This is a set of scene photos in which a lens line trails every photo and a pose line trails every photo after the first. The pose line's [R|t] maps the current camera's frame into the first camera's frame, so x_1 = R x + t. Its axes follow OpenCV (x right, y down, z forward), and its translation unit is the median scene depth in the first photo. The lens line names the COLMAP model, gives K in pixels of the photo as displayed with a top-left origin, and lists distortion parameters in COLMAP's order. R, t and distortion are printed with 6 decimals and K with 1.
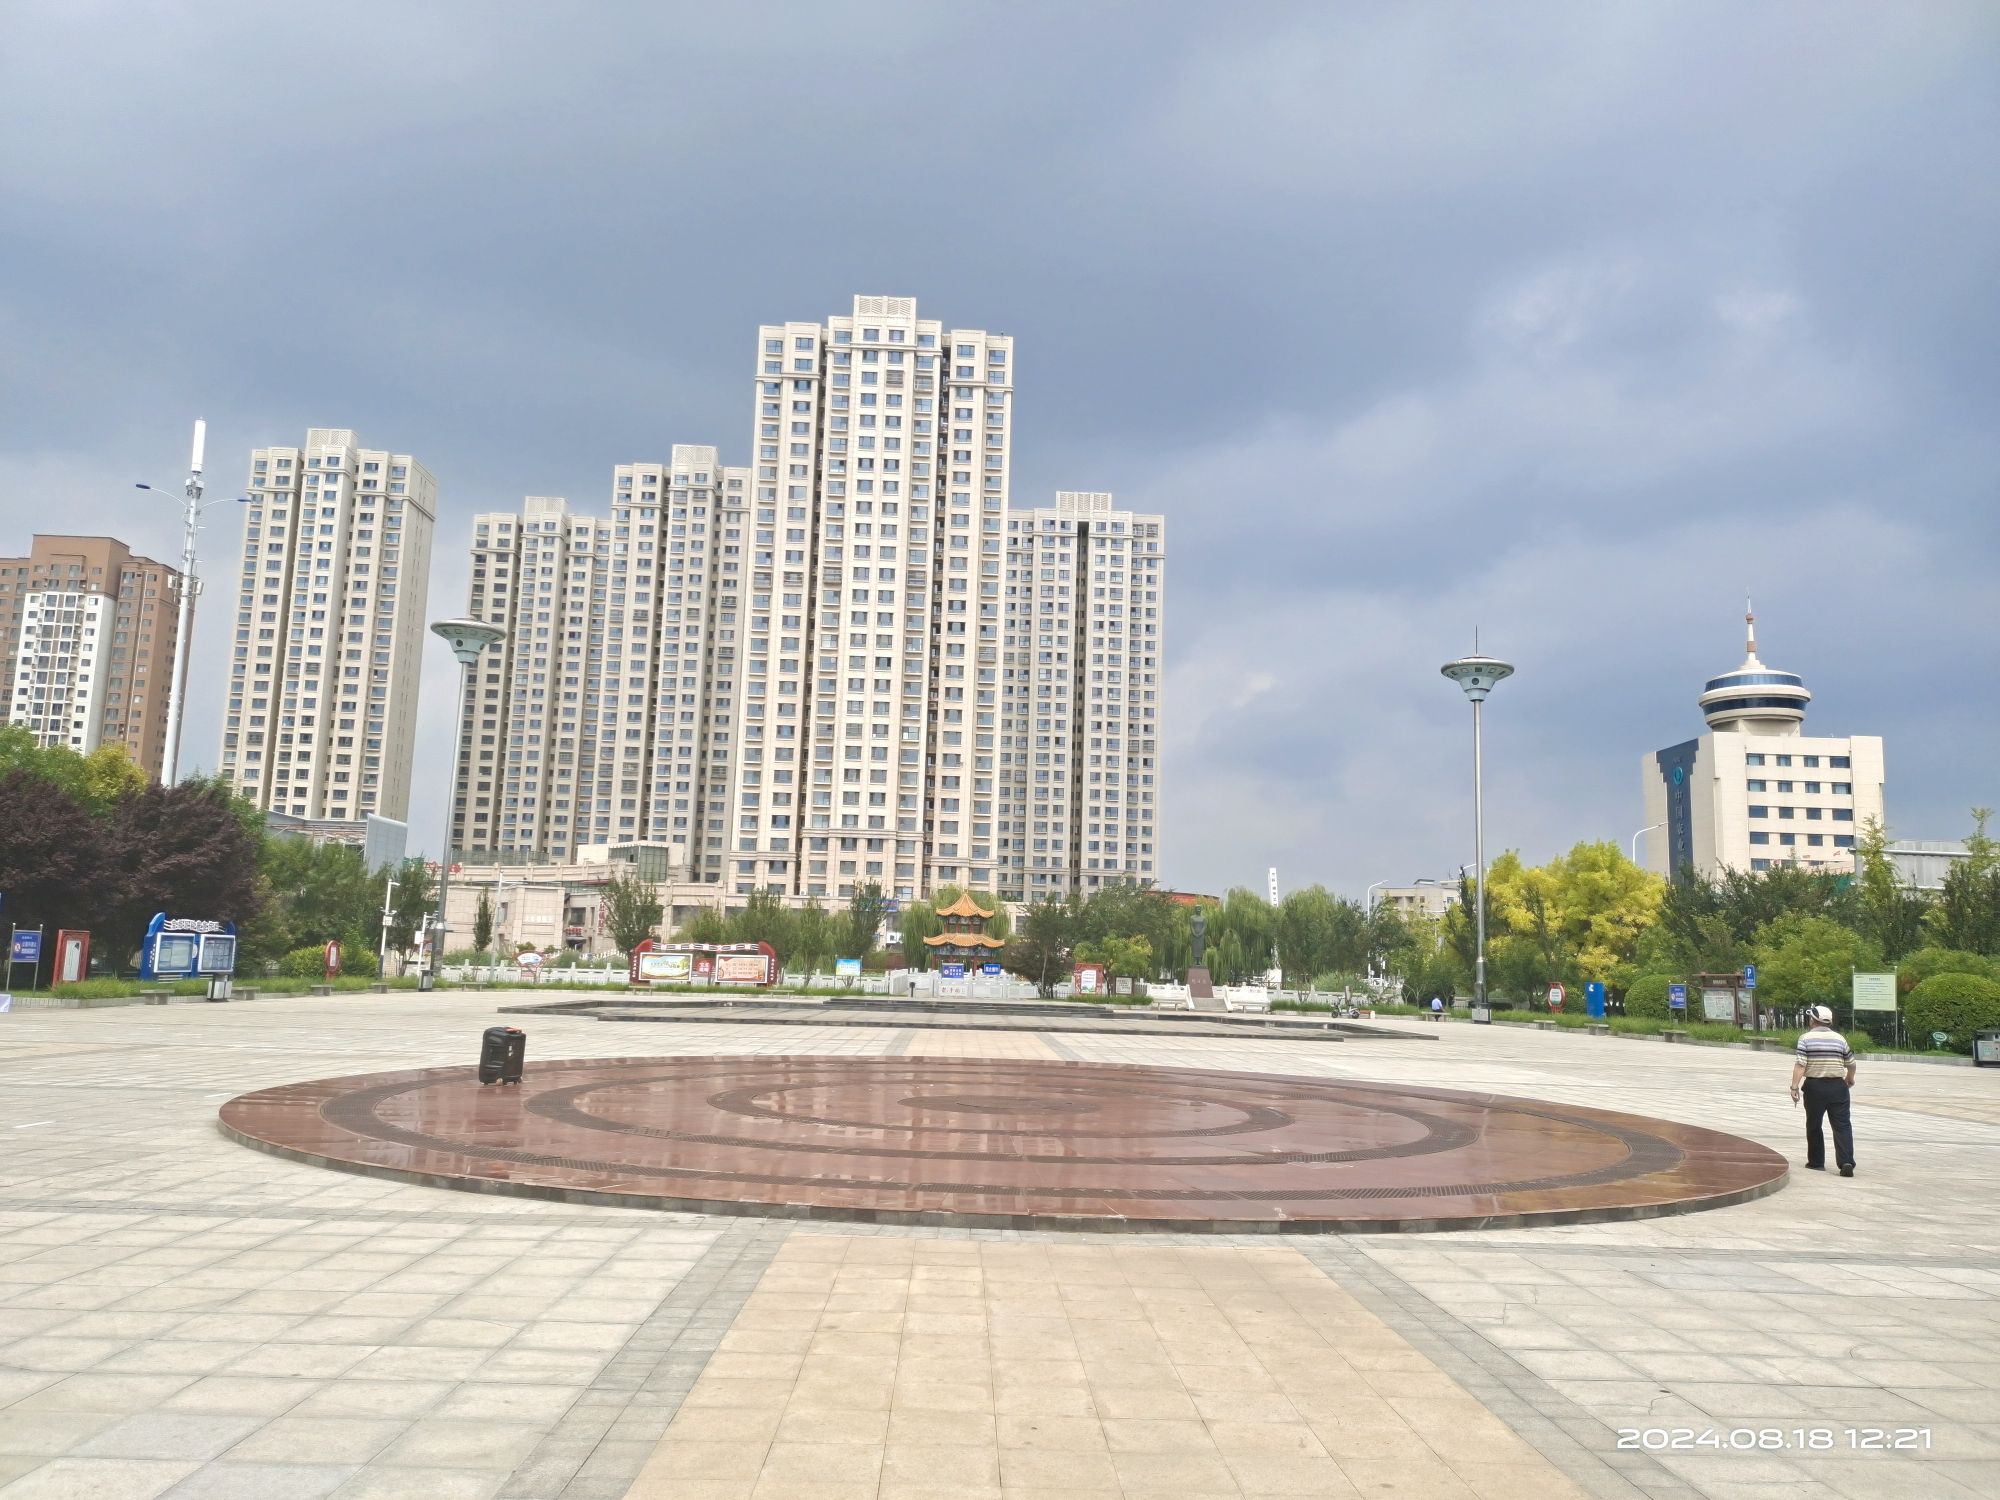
lens RADIAL K [[1453.6, 0, 1000.0], [0, 1453.6, 750.0], [0, 0, 1]] dist [0.010546, -0.005616]
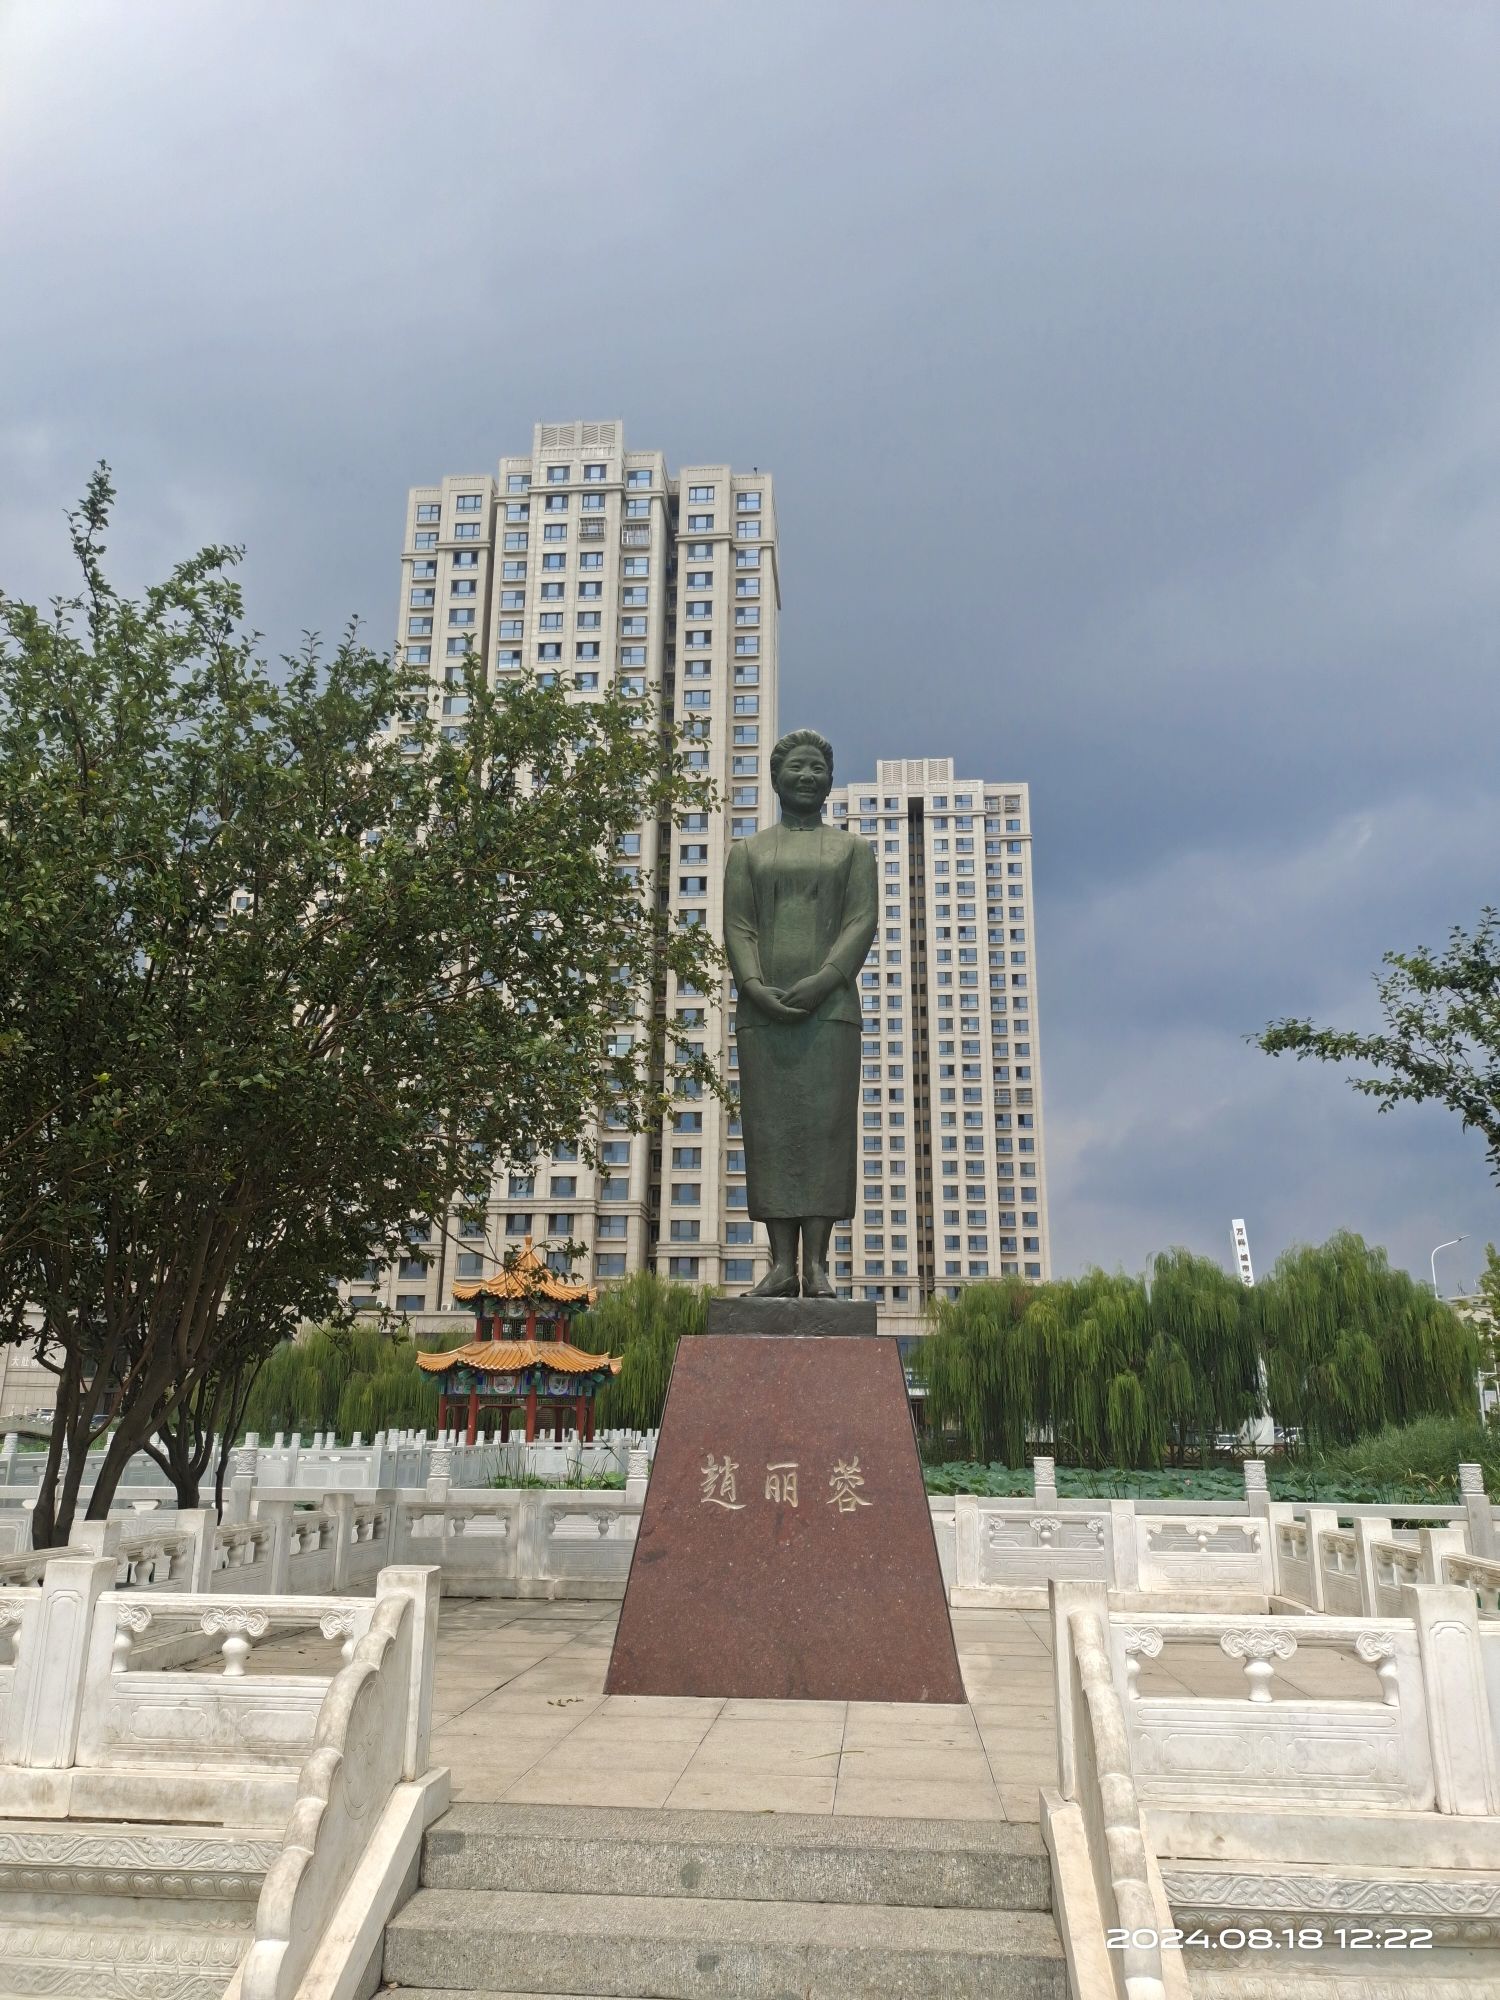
lens RADIAL K [[1453.6, 0, 750.0], [0, 1453.6, 1000.0], [0, 0, 1]] dist [0.010546, -0.005616]
pose [[0.993445, -0.051493, -0.102061, 0.044772], [0.036802, 0.989336, -0.140927, 0.045002], [0.108229, 0.136247, 0.984745, 0.288716]]
